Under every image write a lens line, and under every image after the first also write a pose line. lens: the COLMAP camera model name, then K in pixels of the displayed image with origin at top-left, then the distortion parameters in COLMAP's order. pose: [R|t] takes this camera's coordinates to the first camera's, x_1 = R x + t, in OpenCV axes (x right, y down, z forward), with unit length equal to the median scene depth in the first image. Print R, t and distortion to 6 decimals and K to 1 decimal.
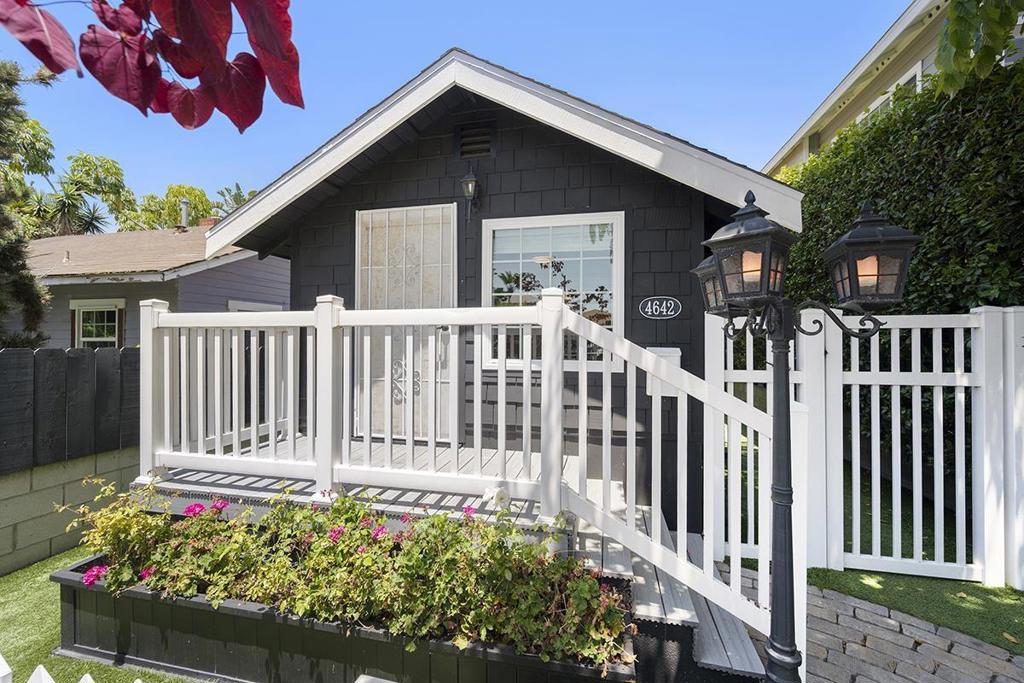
lens RADIAL K [[406.8, 0, 511.9], [0, 406.8, 342.9], [0, 0, 1]] dist [0.002082, 0.000189]
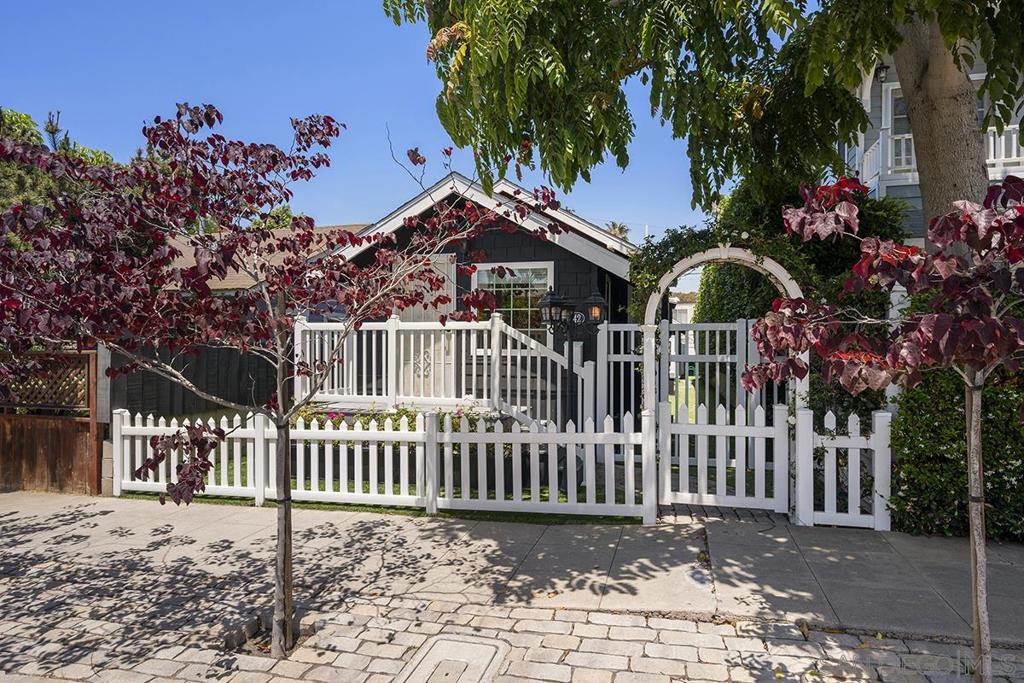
lens RADIAL K [[577.7, 0, 513.0], [0, 577.7, 350.2], [0, 0, 1]] dist [0.046506, 0.000284]
pose [[0.998548, 0.001420, -0.053851, 0.237299], [-0.001077, 0.999979, 0.006390, 0.032245], [0.053859, -0.006323, 0.998529, -1.423109]]
